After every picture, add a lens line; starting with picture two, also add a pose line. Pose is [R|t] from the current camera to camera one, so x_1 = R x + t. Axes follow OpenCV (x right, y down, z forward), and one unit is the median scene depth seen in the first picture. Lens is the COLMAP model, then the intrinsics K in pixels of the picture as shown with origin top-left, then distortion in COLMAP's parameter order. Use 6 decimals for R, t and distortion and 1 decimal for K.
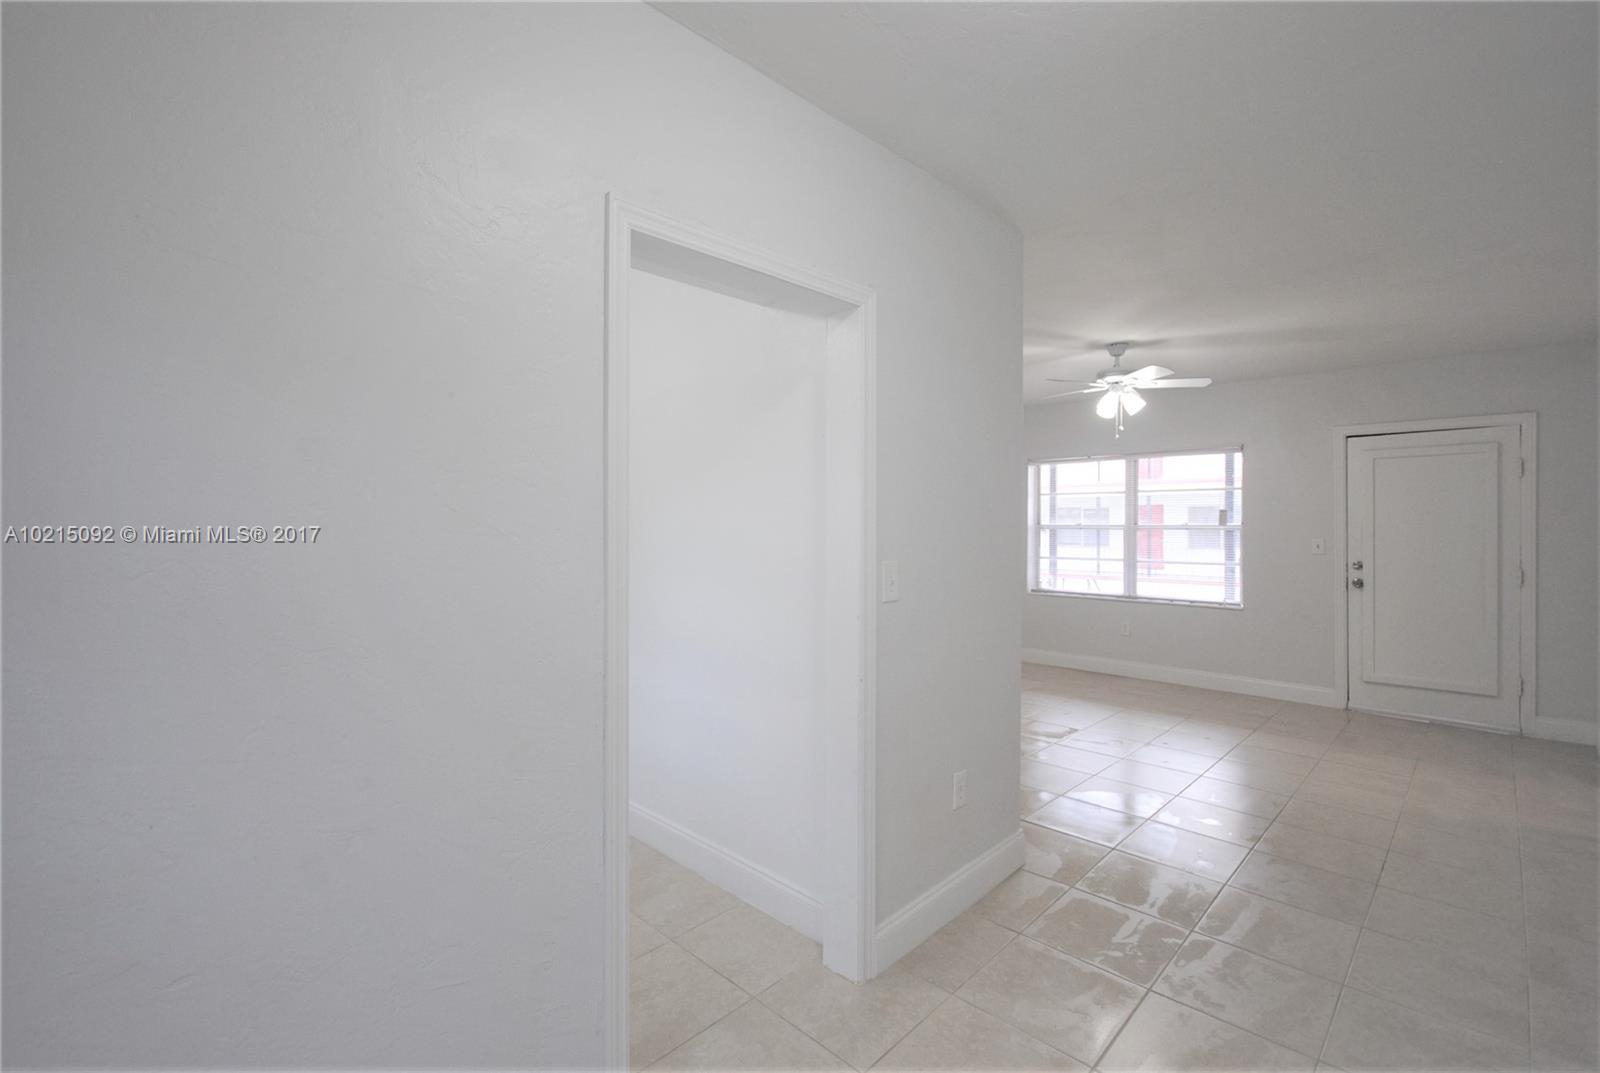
lens RADIAL K [[690.4, 0, 801.0], [0, 690.4, 524.5], [0, 0, 1]] dist [-0.000178, -0.013251]
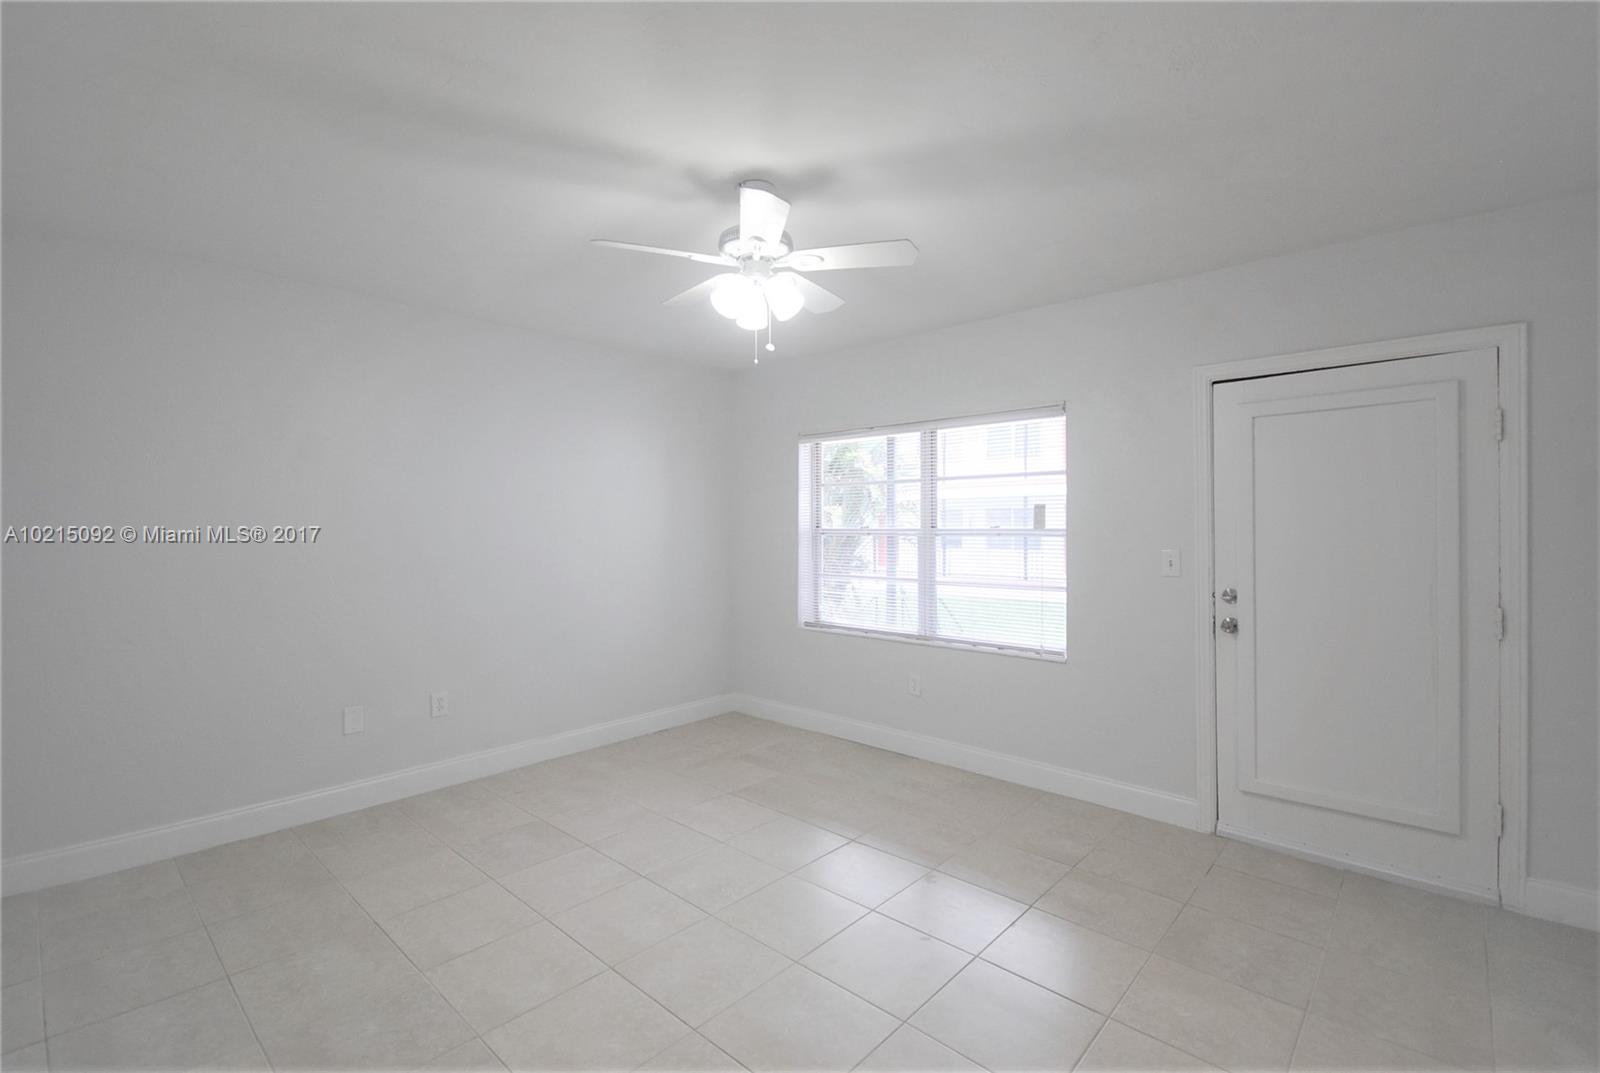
lens RADIAL K [[709.9, 0, 797.5], [0, 709.9, 524.9], [0, 0, 1]] dist [0.000057, -0.012361]
pose [[0.999592, -0.003823, 0.028289, 0.415154], [0.003882, 0.999990, -0.002030, -0.002335], [-0.028281, 0.002139, 0.999598, 0.391083]]
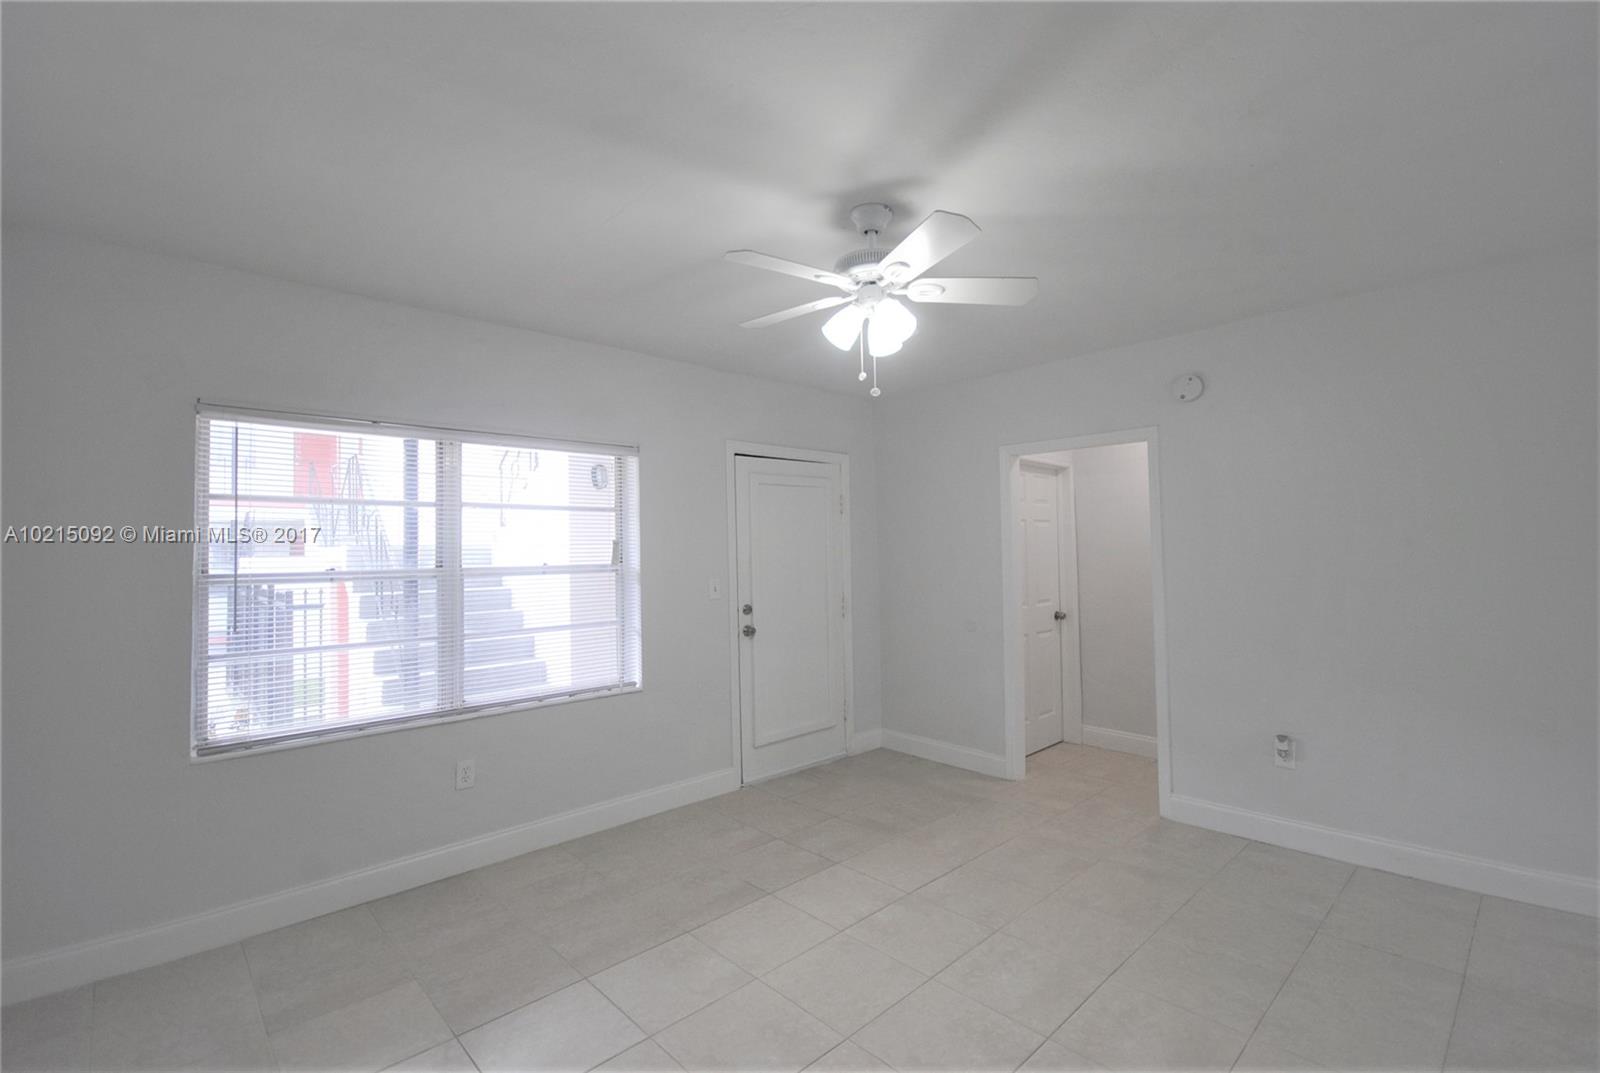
lens RADIAL K [[709.9, 0, 797.5], [0, 709.9, 524.9], [0, 0, 1]] dist [0.000057, -0.012361]
pose [[0.038355, 0.030051, 0.998812, -0.048867], [0.012392, 0.999457, -0.030547, -0.015288], [-0.999187, 0.013549, 0.037962, 0.898659]]
